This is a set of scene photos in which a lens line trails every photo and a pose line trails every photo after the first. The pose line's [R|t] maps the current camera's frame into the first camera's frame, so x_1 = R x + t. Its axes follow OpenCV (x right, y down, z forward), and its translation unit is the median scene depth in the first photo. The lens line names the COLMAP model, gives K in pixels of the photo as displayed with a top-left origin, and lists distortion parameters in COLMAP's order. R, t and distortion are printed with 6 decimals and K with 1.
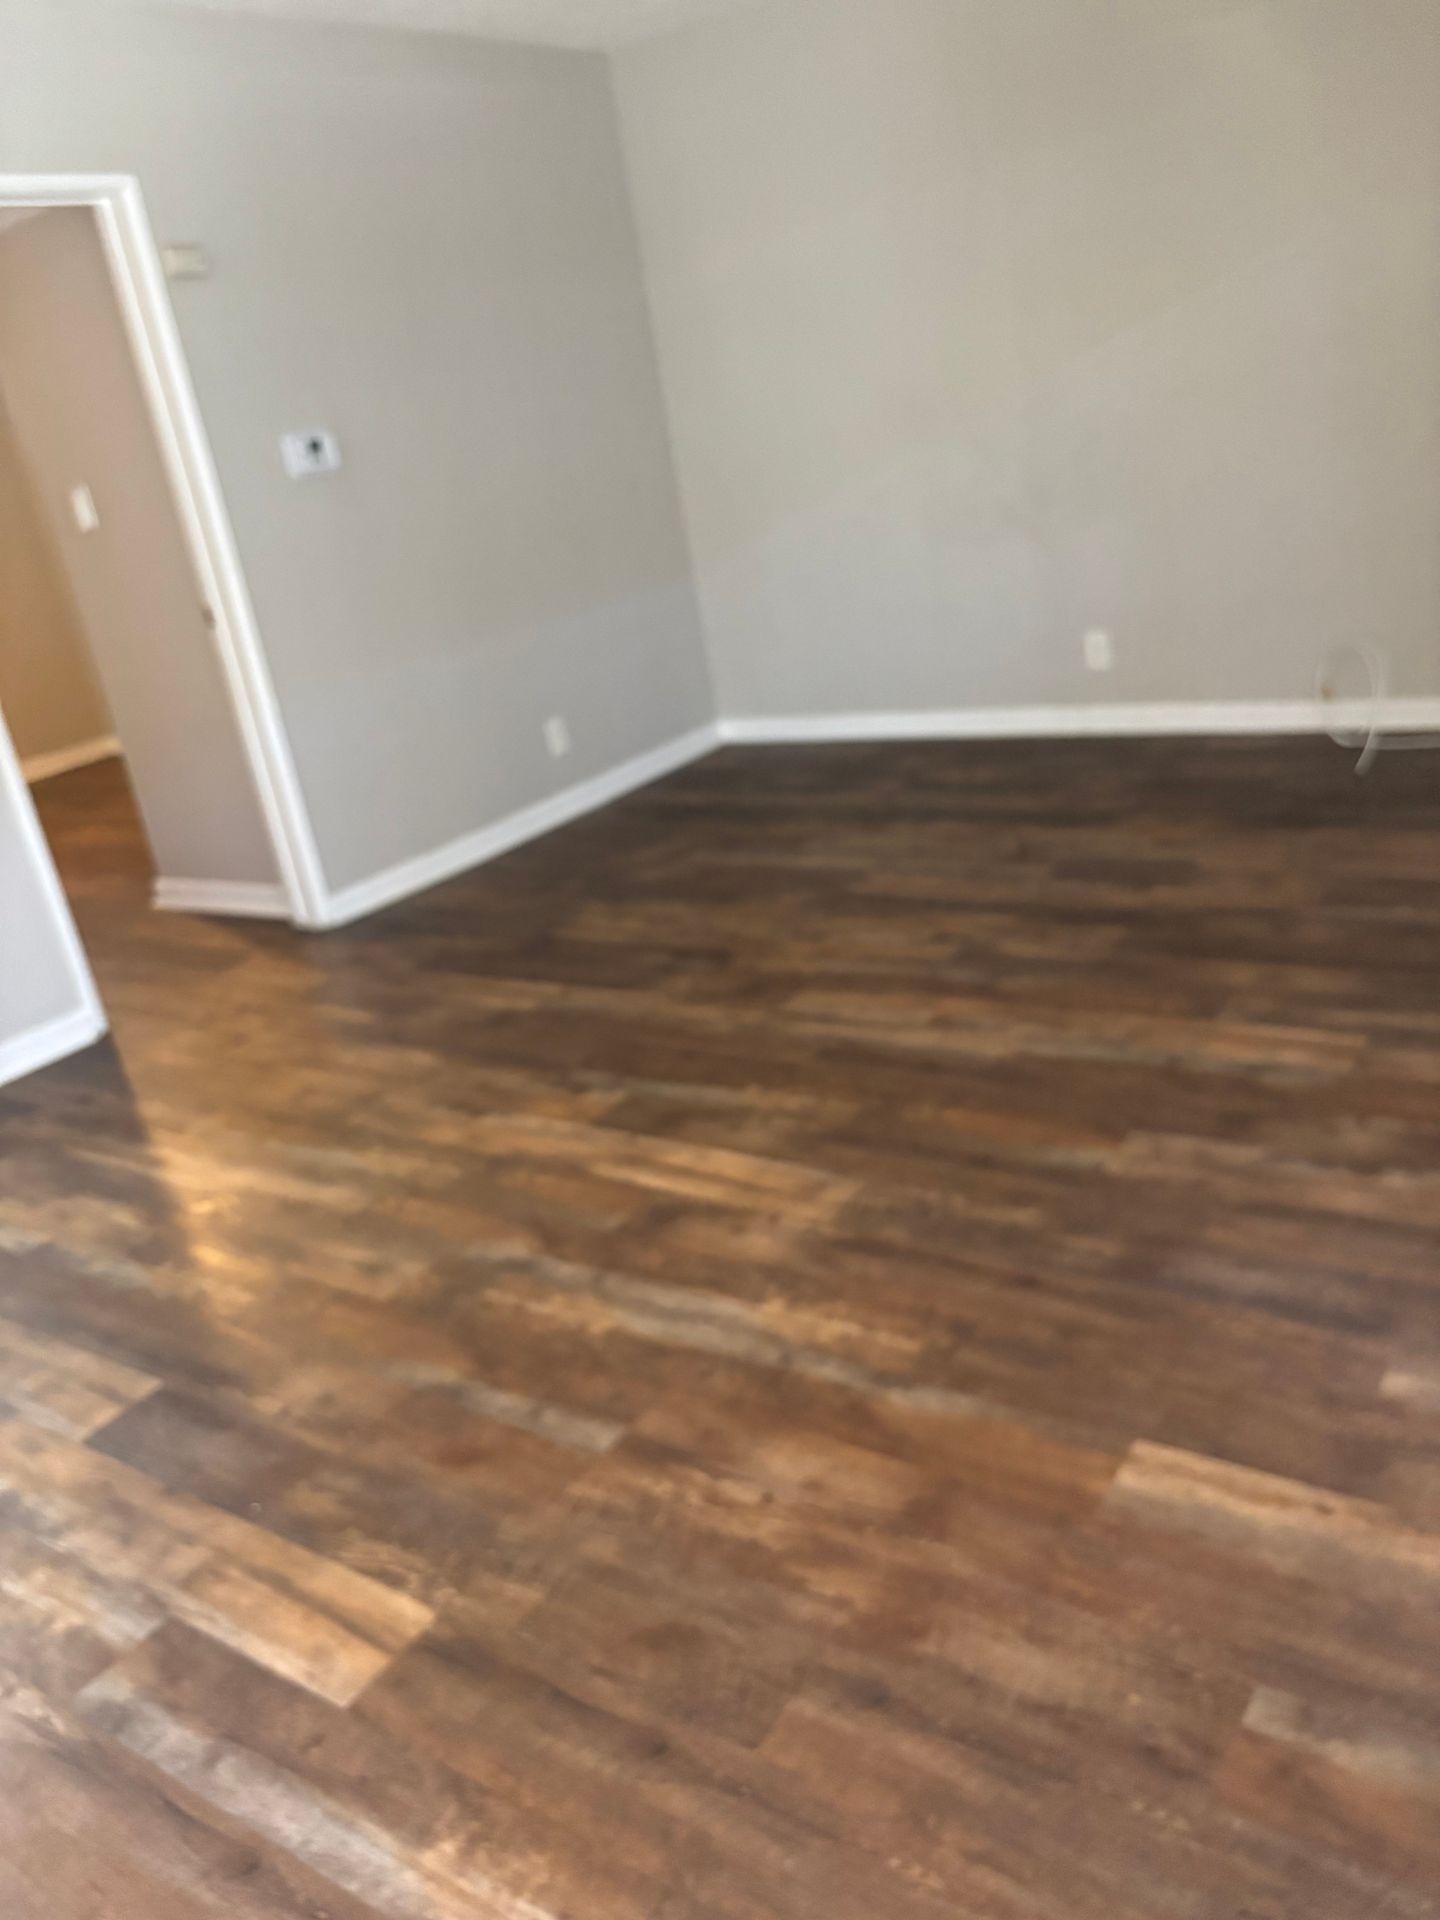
lens RADIAL K [[1455.3, 0, 746.4], [0, 1455.3, 966.7], [0, 0, 1]] dist [0.041621, -0.078806]
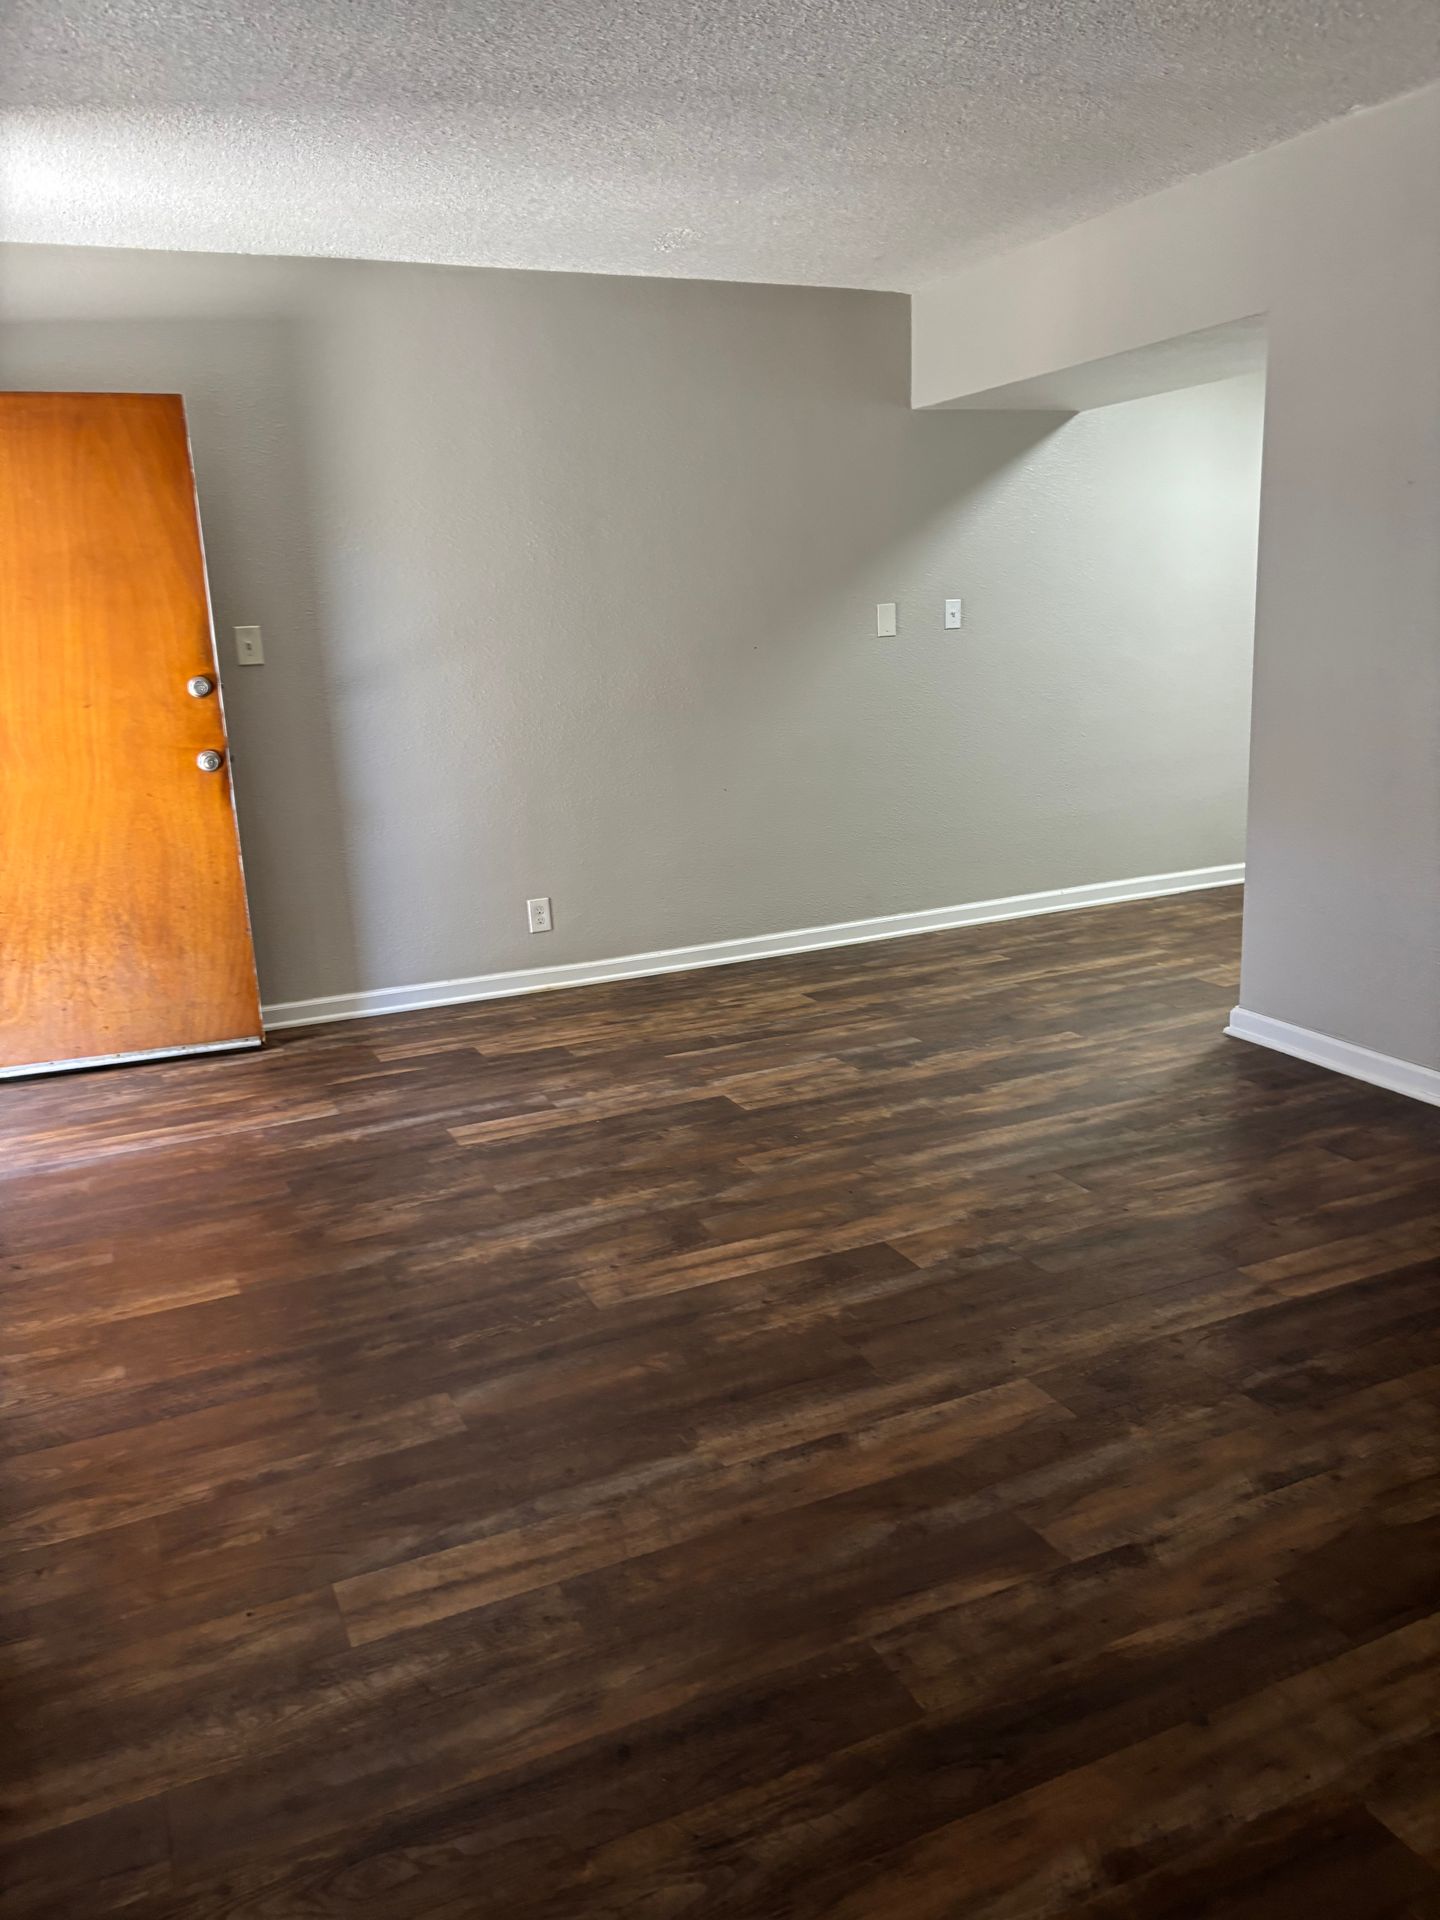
lens RADIAL K [[1455.3, 0, 746.4], [0, 1455.3, 966.7], [0, 0, 1]] dist [0.041621, -0.078806]
pose [[-0.495338, 0.373926, -0.784104, 0.714505], [-0.198353, 0.830090, 0.521160, -0.606374], [0.845752, 0.413680, -0.337006, 1.172826]]
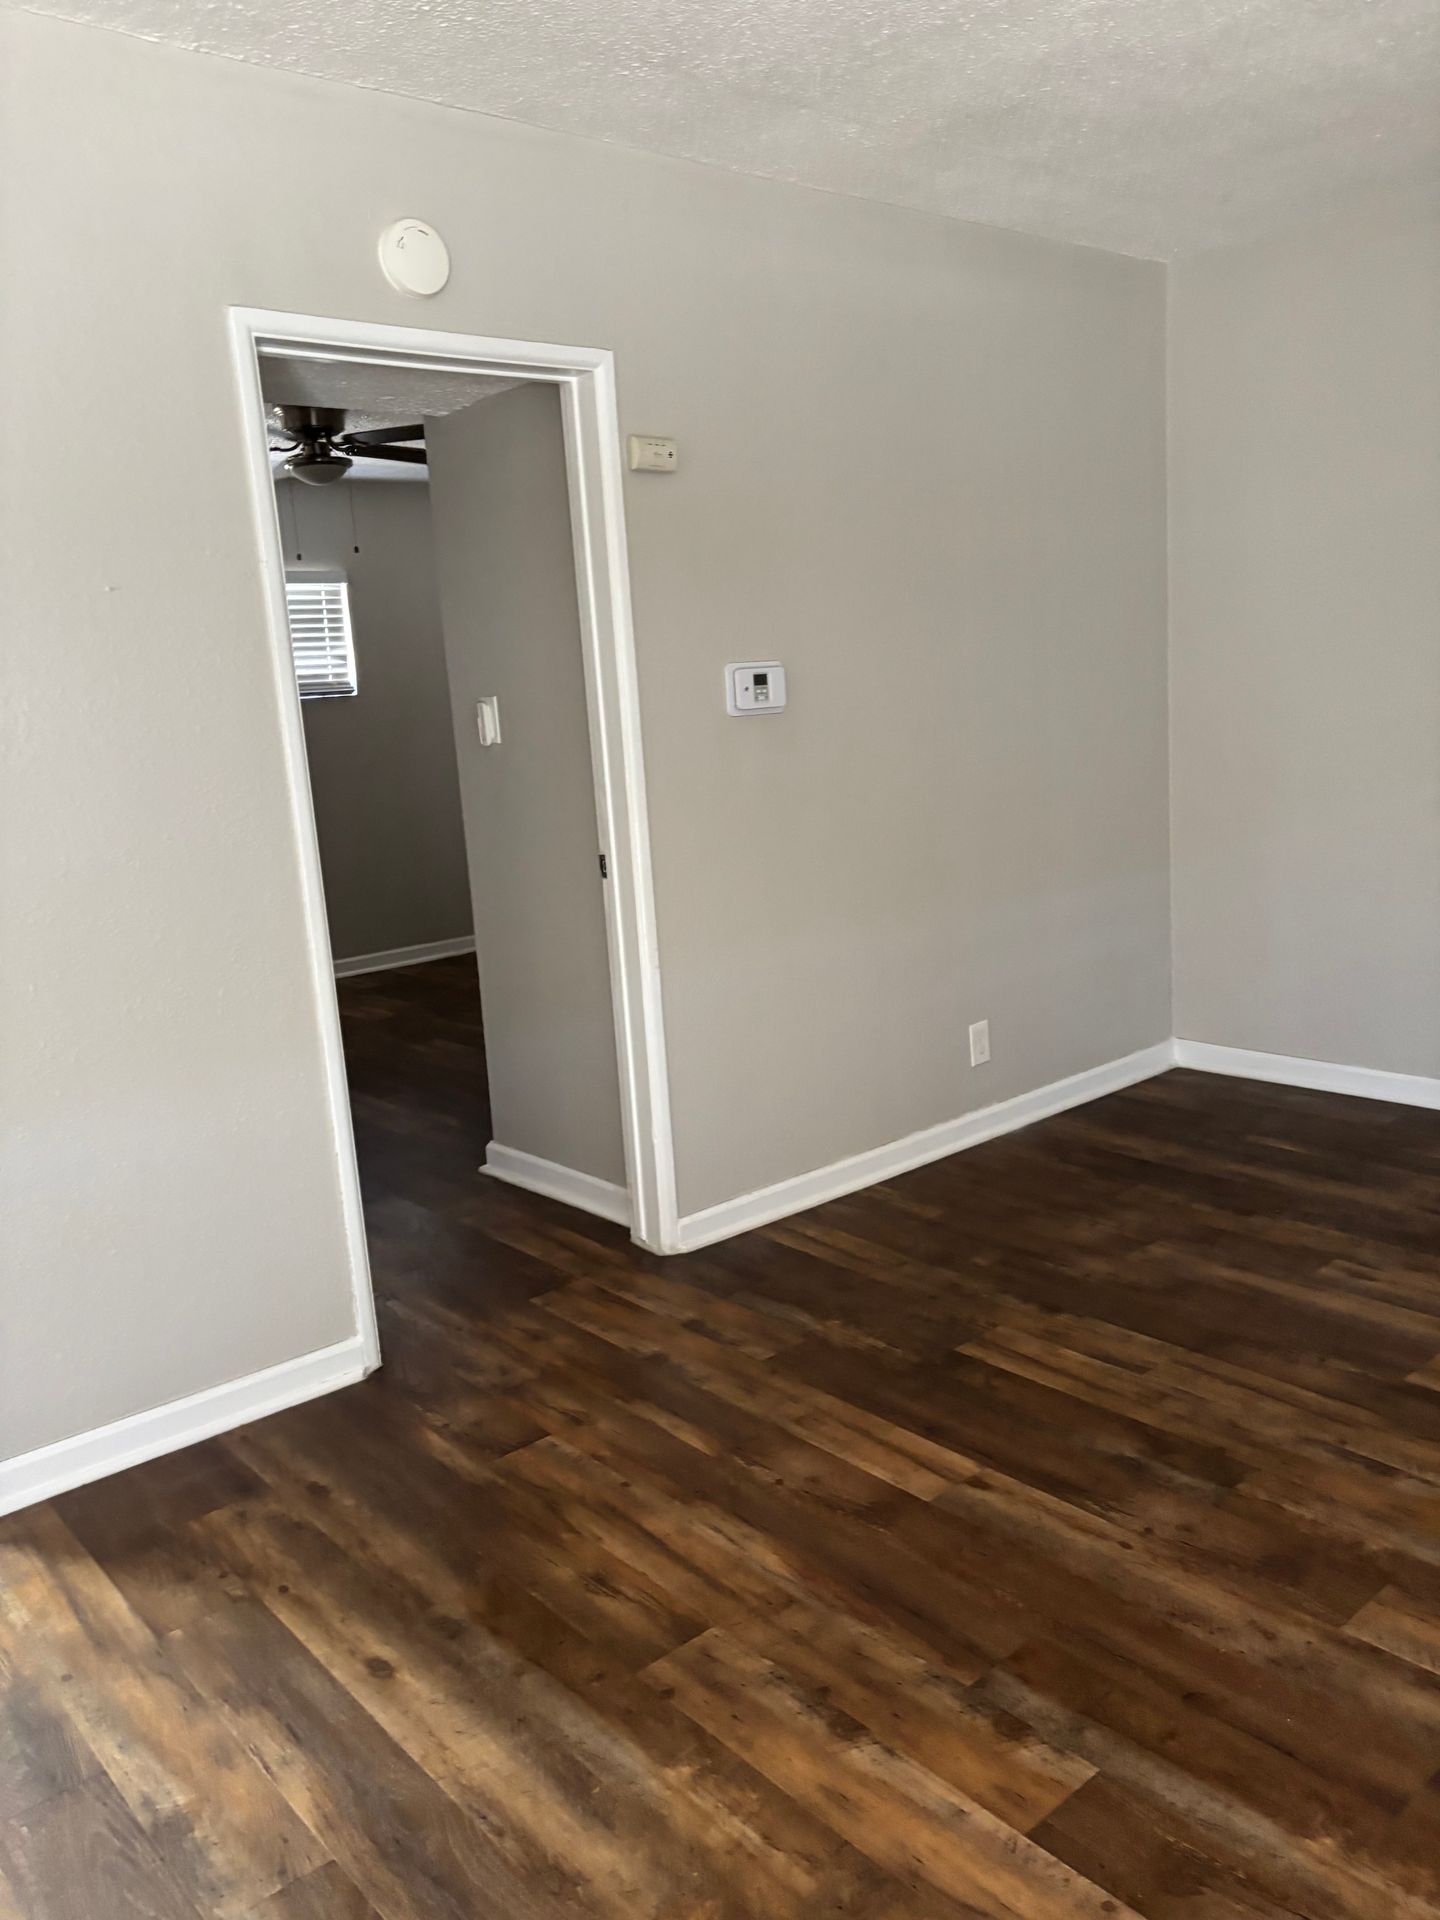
lens RADIAL K [[1455.3, 0, 746.4], [0, 1455.3, 966.7], [0, 0, 1]] dist [0.041621, -0.078806]
pose [[0.961587, 0.142389, -0.234682, -0.128151], [-0.175087, 0.976603, -0.124863, -0.137903], [0.211412, 0.161156, 0.964020, 0.340121]]
